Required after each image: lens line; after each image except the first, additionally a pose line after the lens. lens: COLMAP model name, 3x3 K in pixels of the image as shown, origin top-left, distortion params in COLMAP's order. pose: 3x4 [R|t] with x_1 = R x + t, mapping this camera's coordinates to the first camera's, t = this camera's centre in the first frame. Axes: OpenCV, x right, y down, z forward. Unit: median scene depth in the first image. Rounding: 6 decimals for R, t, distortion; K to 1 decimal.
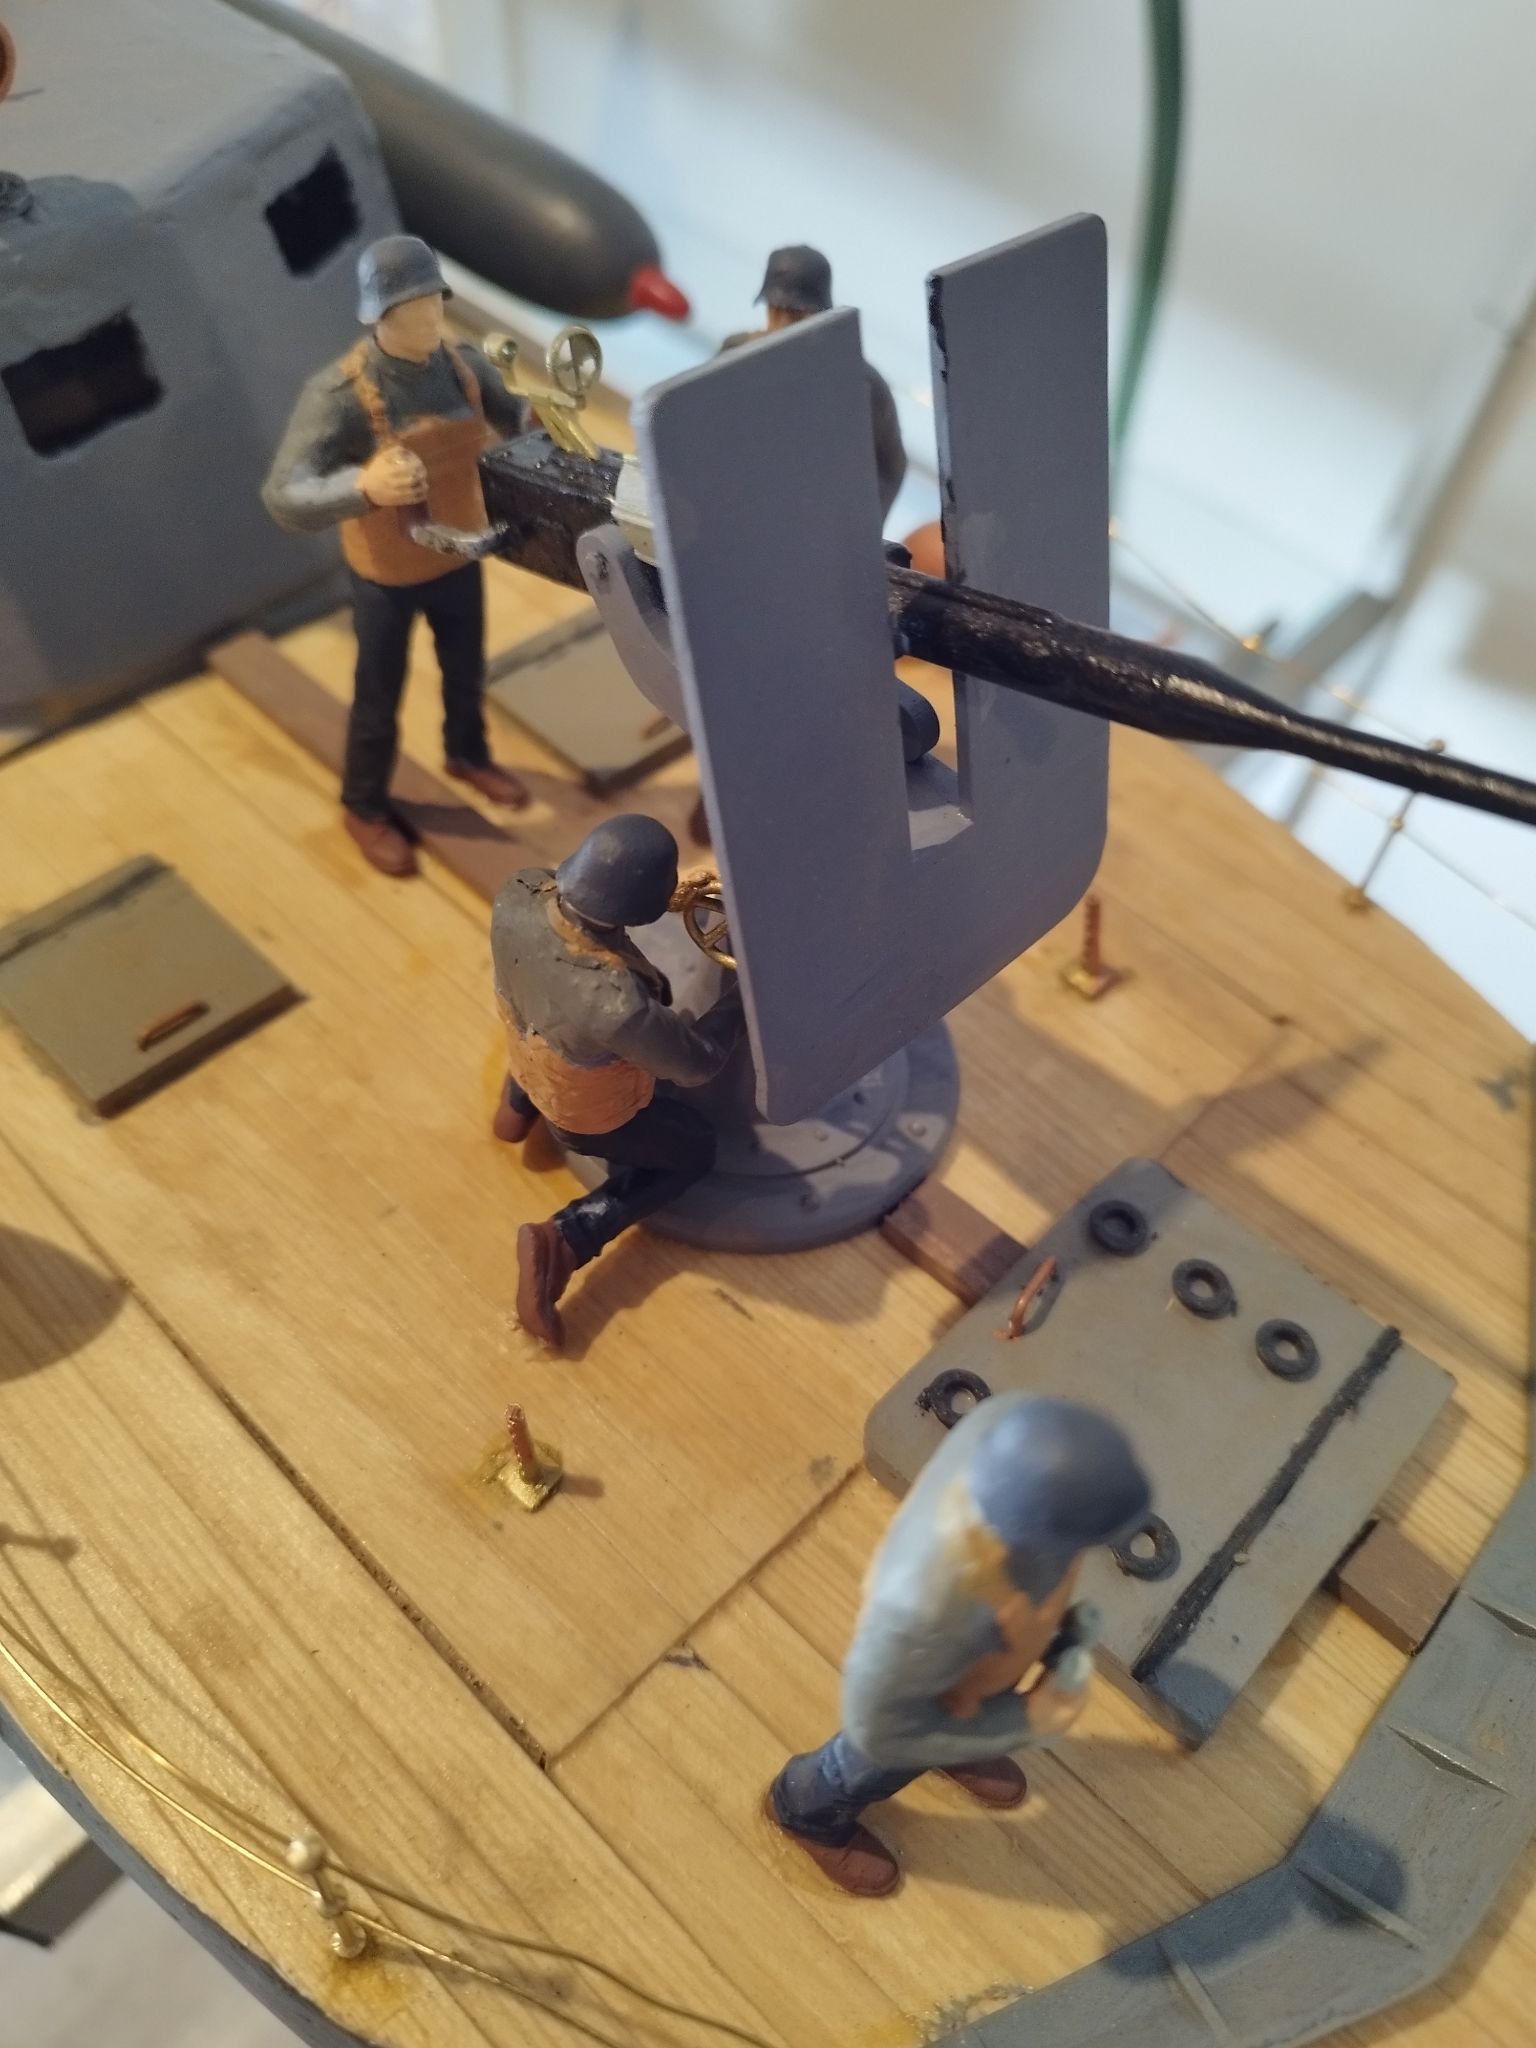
lens RADIAL K [[1701.9, 0, 768.0], [0, 1701.9, 1024.0], [0, 0, 1]] dist [-0.013874, -0.007669]
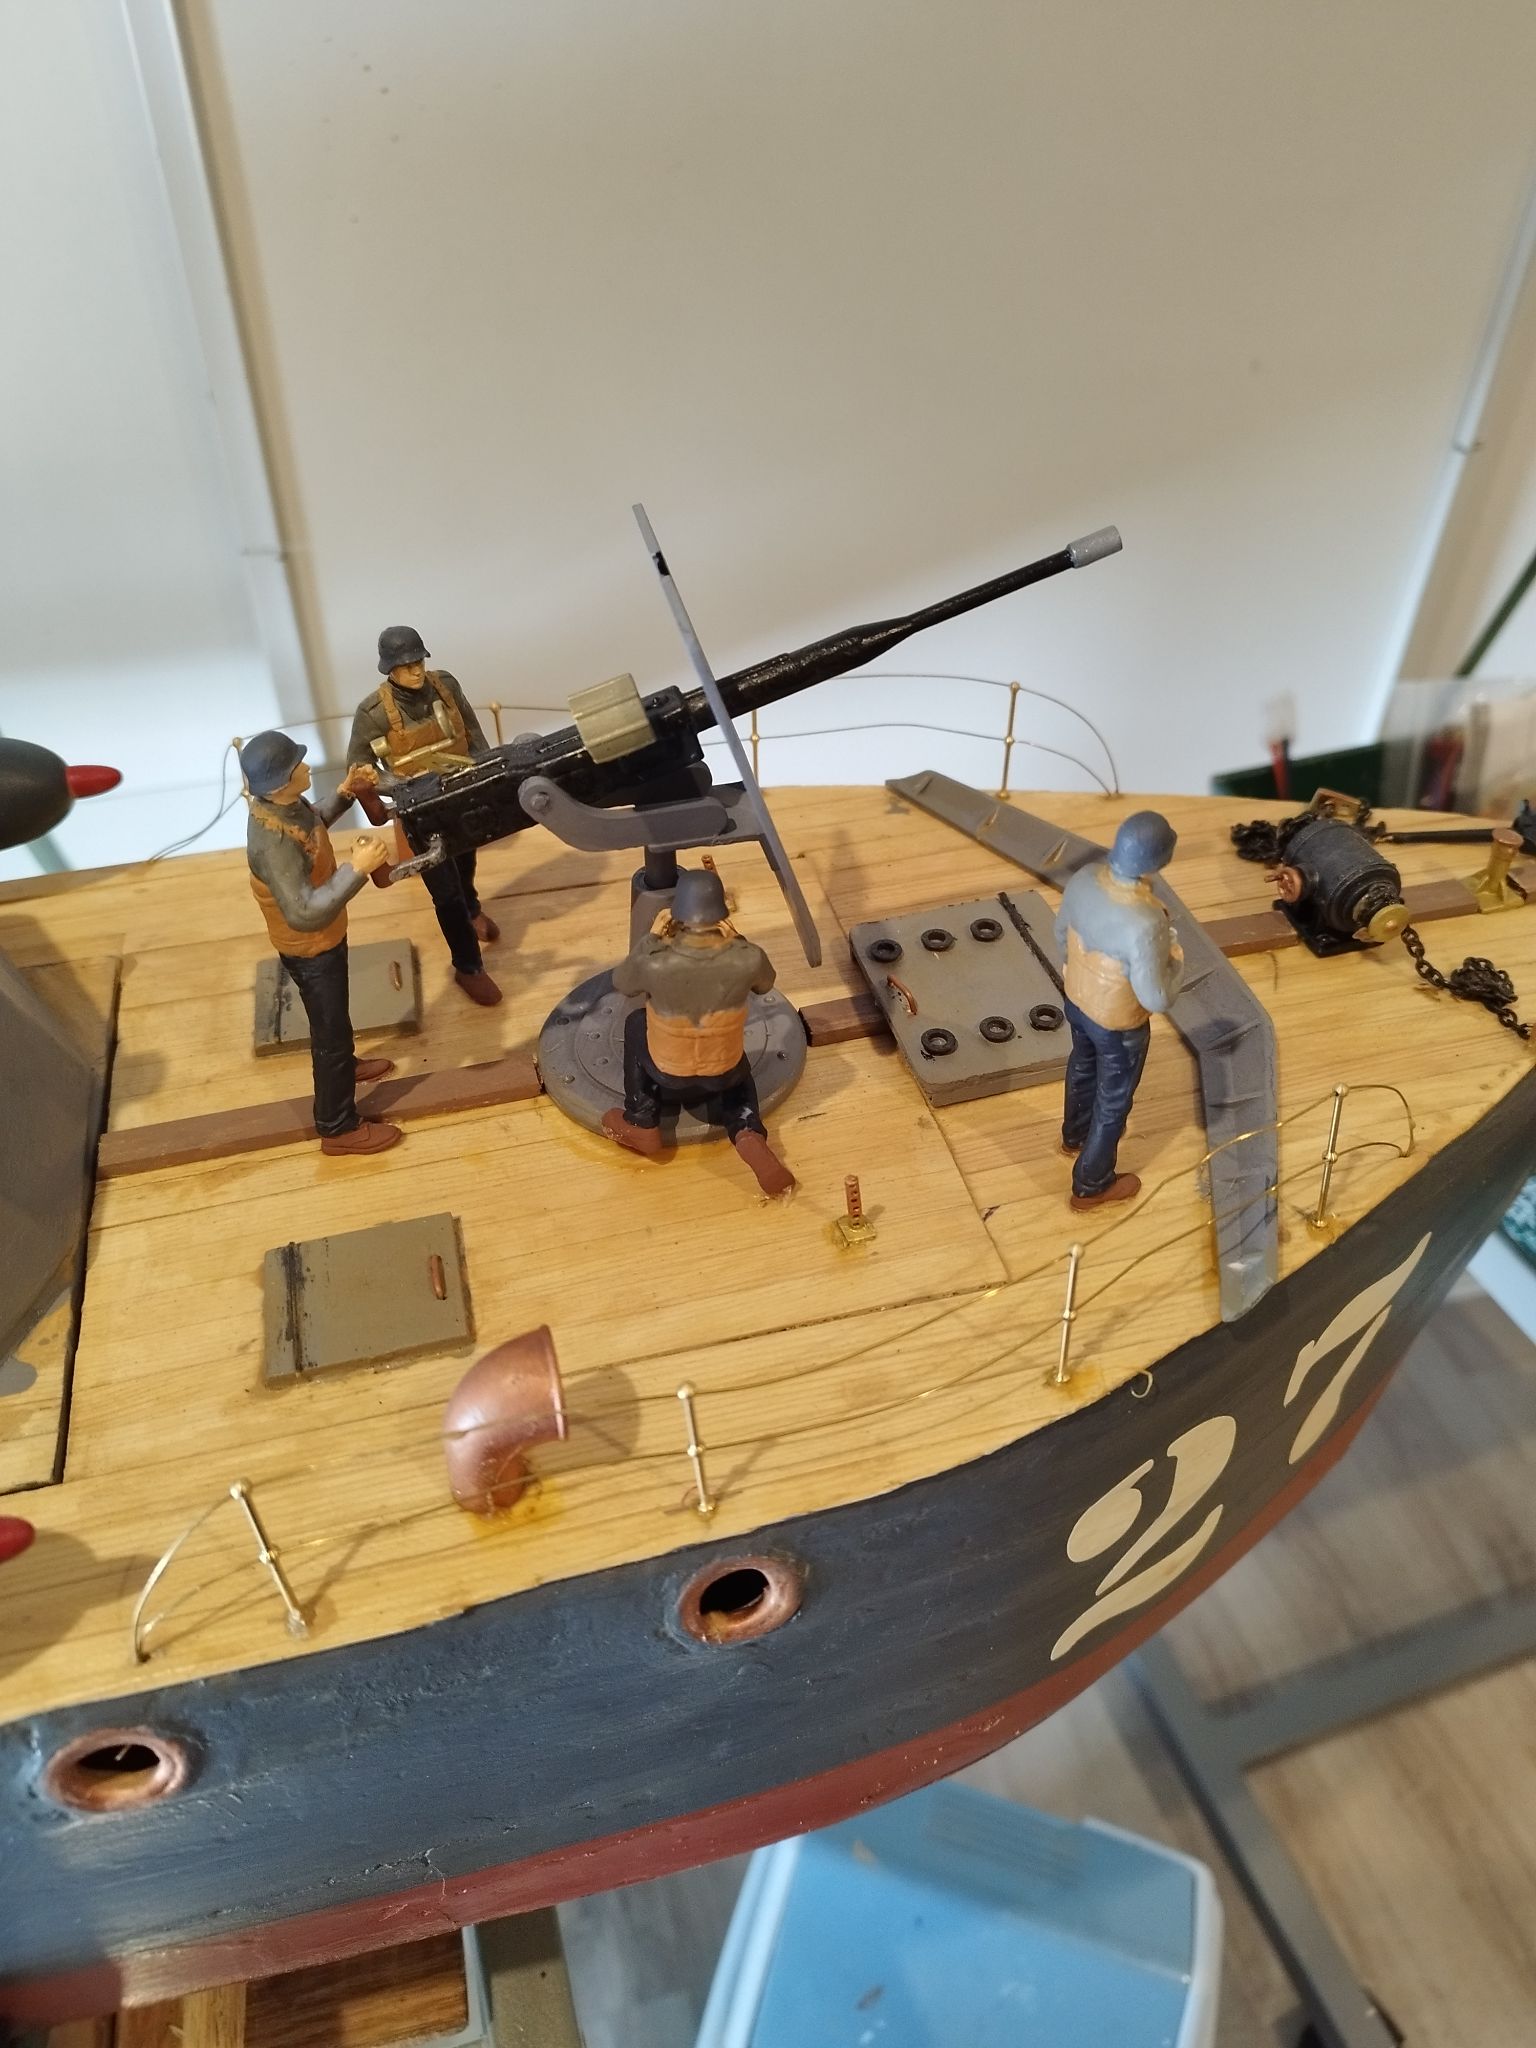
lens RADIAL K [[1701.9, 0, 768.0], [0, 1701.9, 1024.0], [0, 0, 1]] dist [-0.013874, -0.007669]
pose [[0.502822, -0.609451, 0.612976, -0.995464], [0.692039, 0.708742, 0.136990, -0.157993], [-0.517931, 0.355322, 0.778135, -0.318335]]
